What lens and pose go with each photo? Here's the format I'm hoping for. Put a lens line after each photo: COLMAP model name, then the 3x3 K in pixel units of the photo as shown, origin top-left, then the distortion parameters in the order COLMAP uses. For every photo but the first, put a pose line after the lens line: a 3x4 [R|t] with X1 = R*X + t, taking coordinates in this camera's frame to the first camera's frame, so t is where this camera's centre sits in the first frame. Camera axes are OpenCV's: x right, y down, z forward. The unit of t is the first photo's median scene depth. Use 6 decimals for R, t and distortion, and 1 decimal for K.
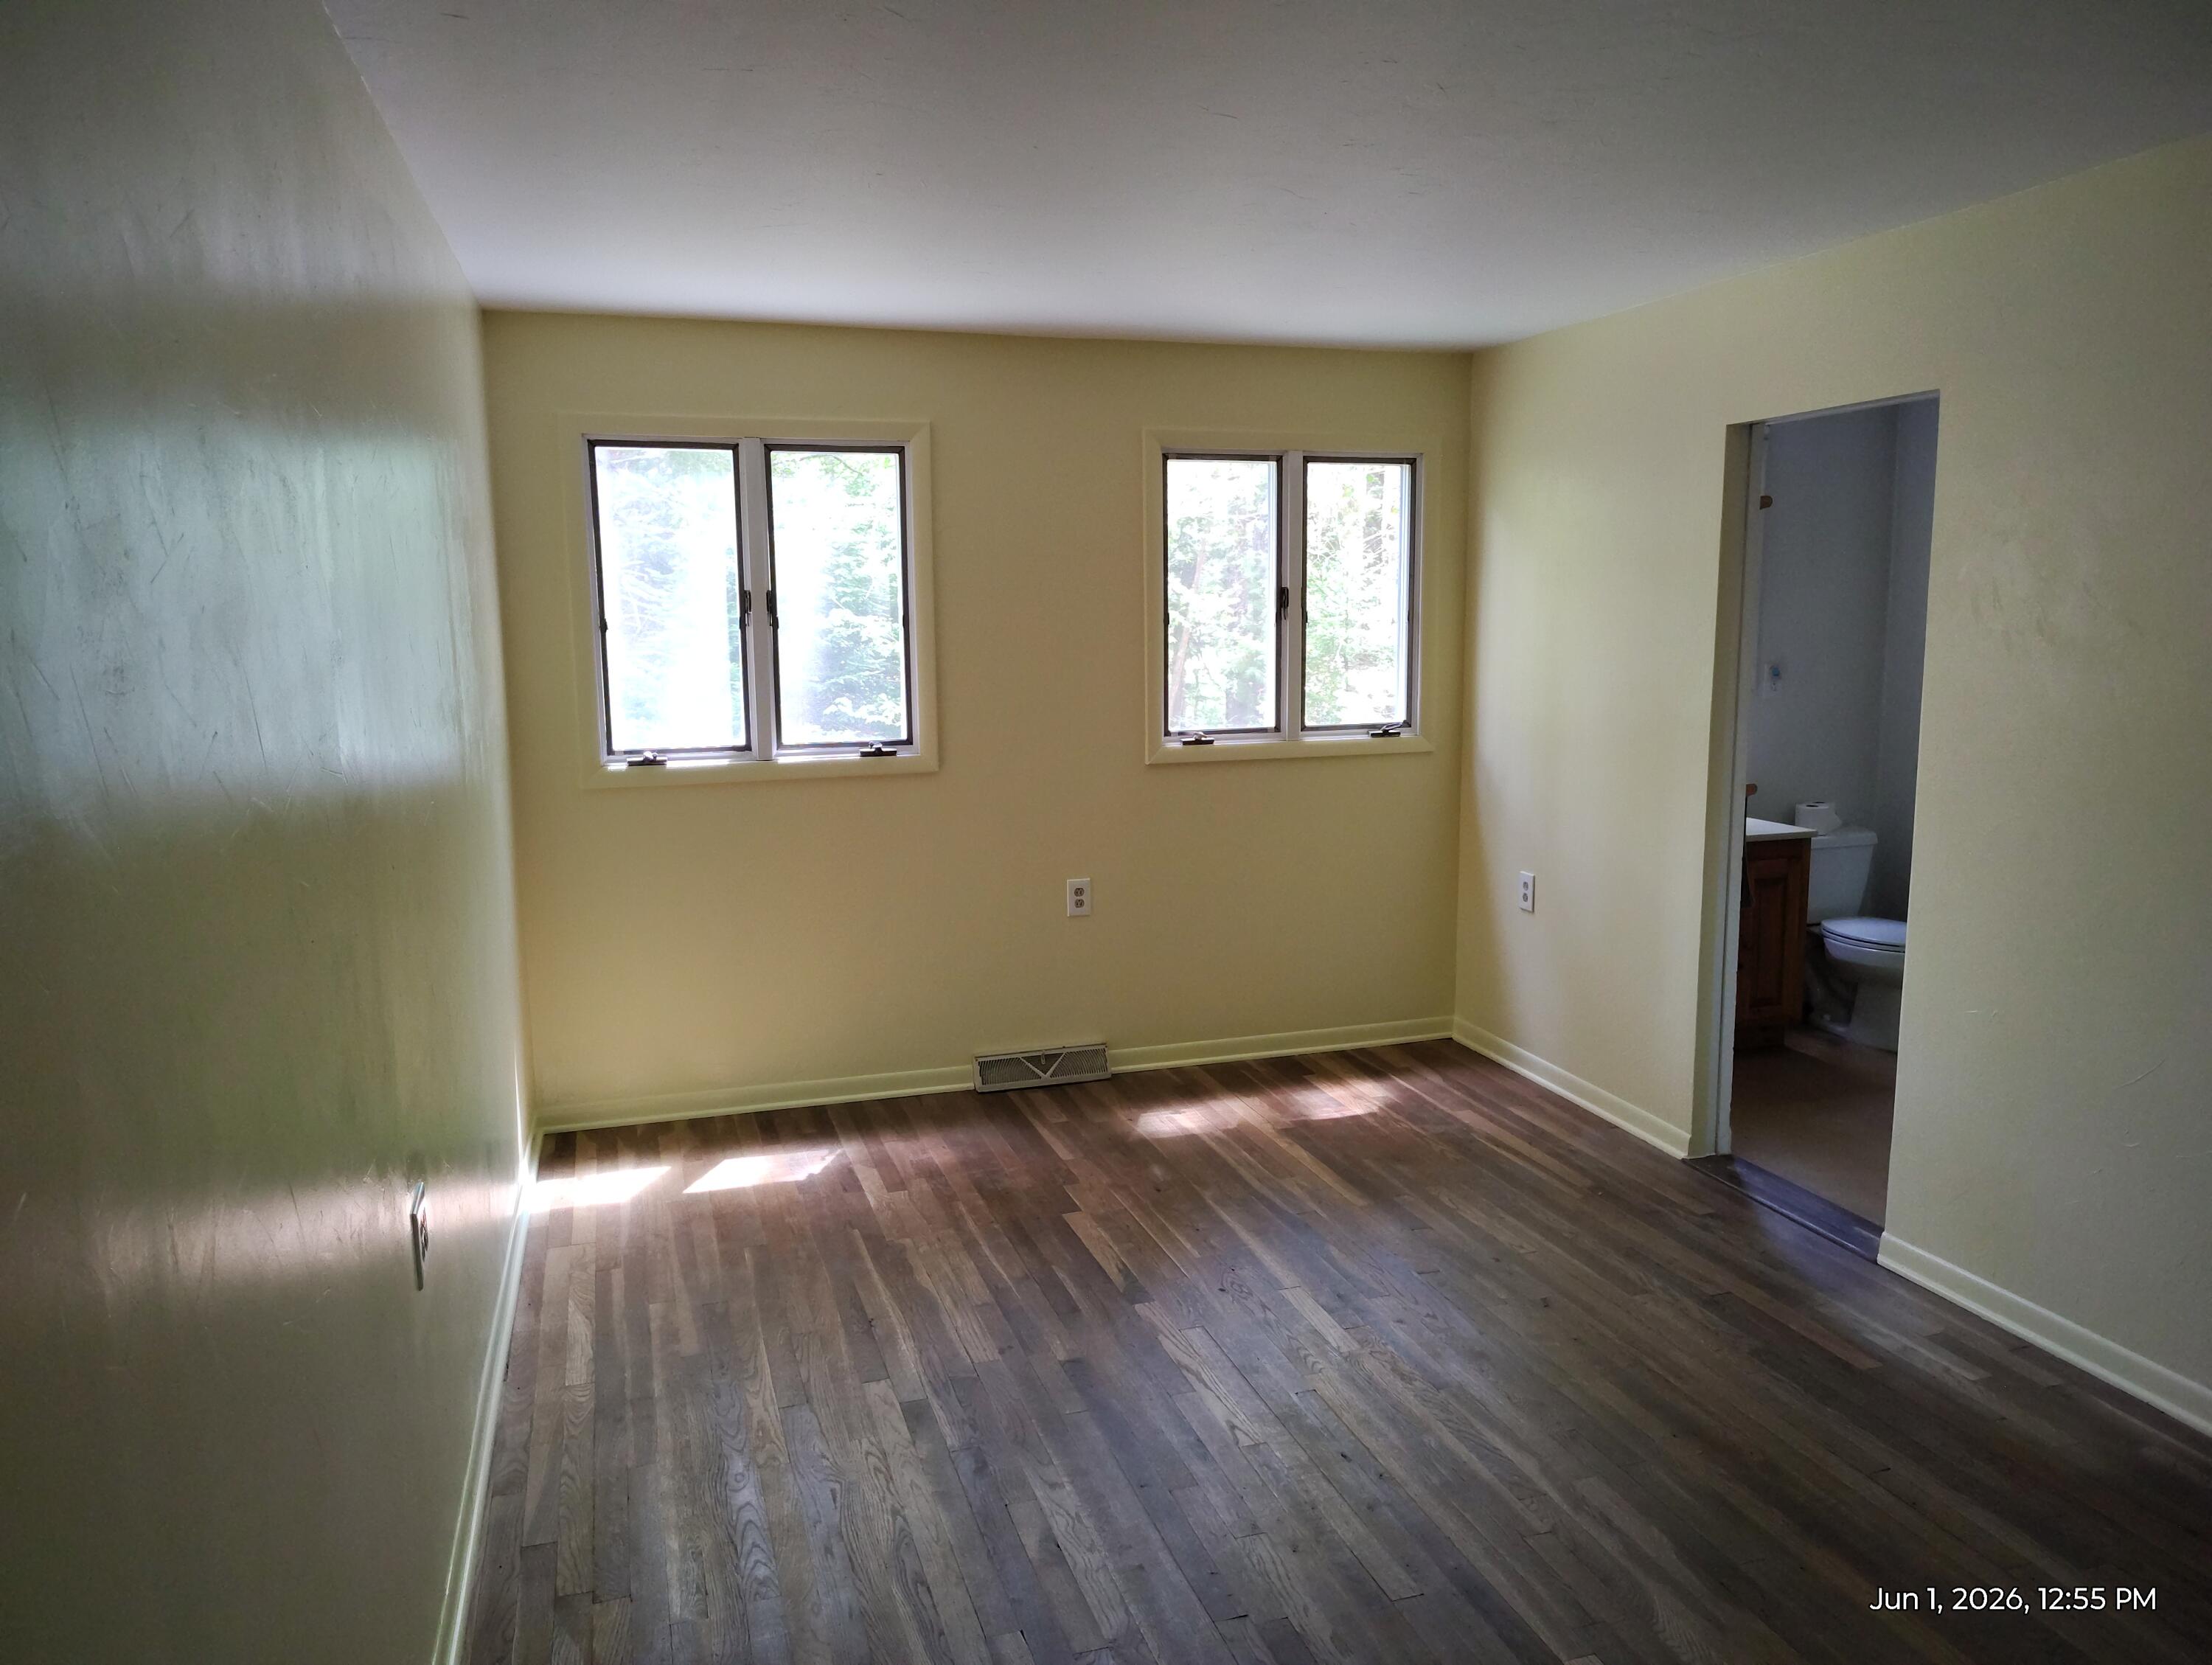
lens RADIAL K [[1558.2, 0, 1106.0], [0, 1558.2, 832.5], [0, 0, 1]] dist [0.003297, -0.000061]
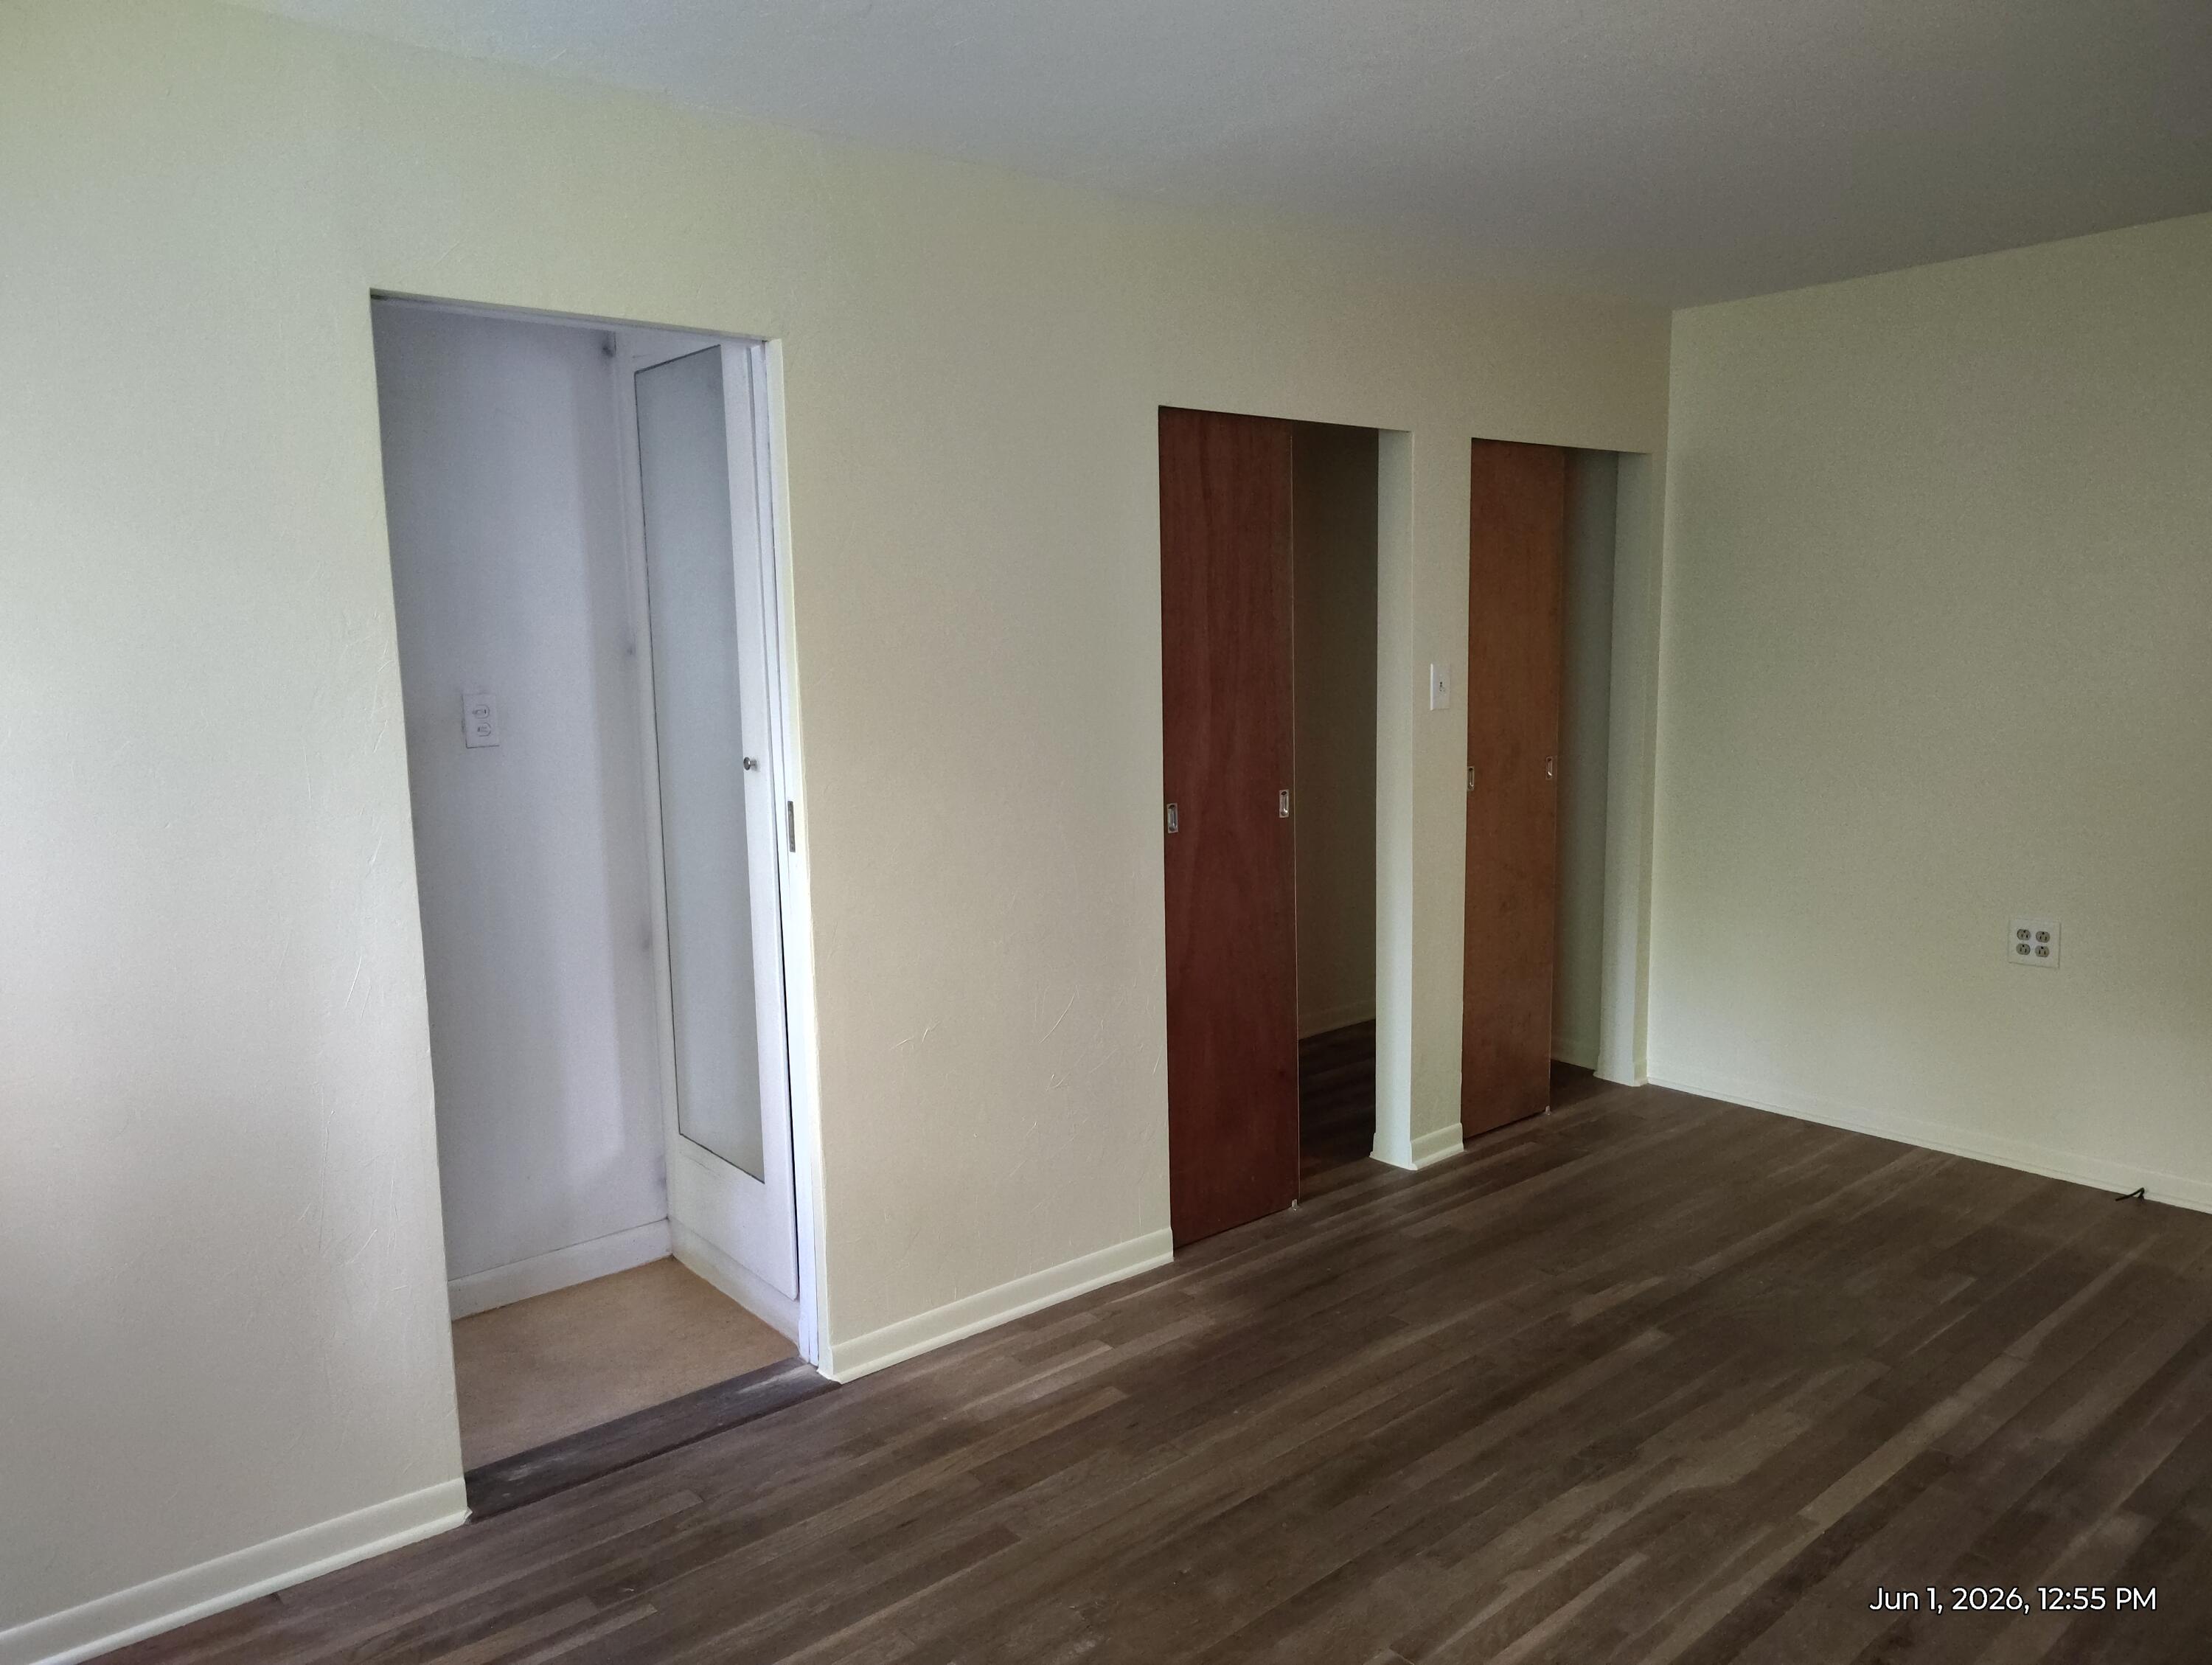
lens RADIAL K [[1558.2, 0, 1106.0], [0, 1558.2, 832.5], [0, 0, 1]] dist [0.003297, -0.000061]
pose [[-0.397857, -0.104039, 0.911529, -0.306791], [0.150109, 0.972779, 0.176548, -0.144573], [-0.905084, 0.207069, -0.371410, 1.170400]]
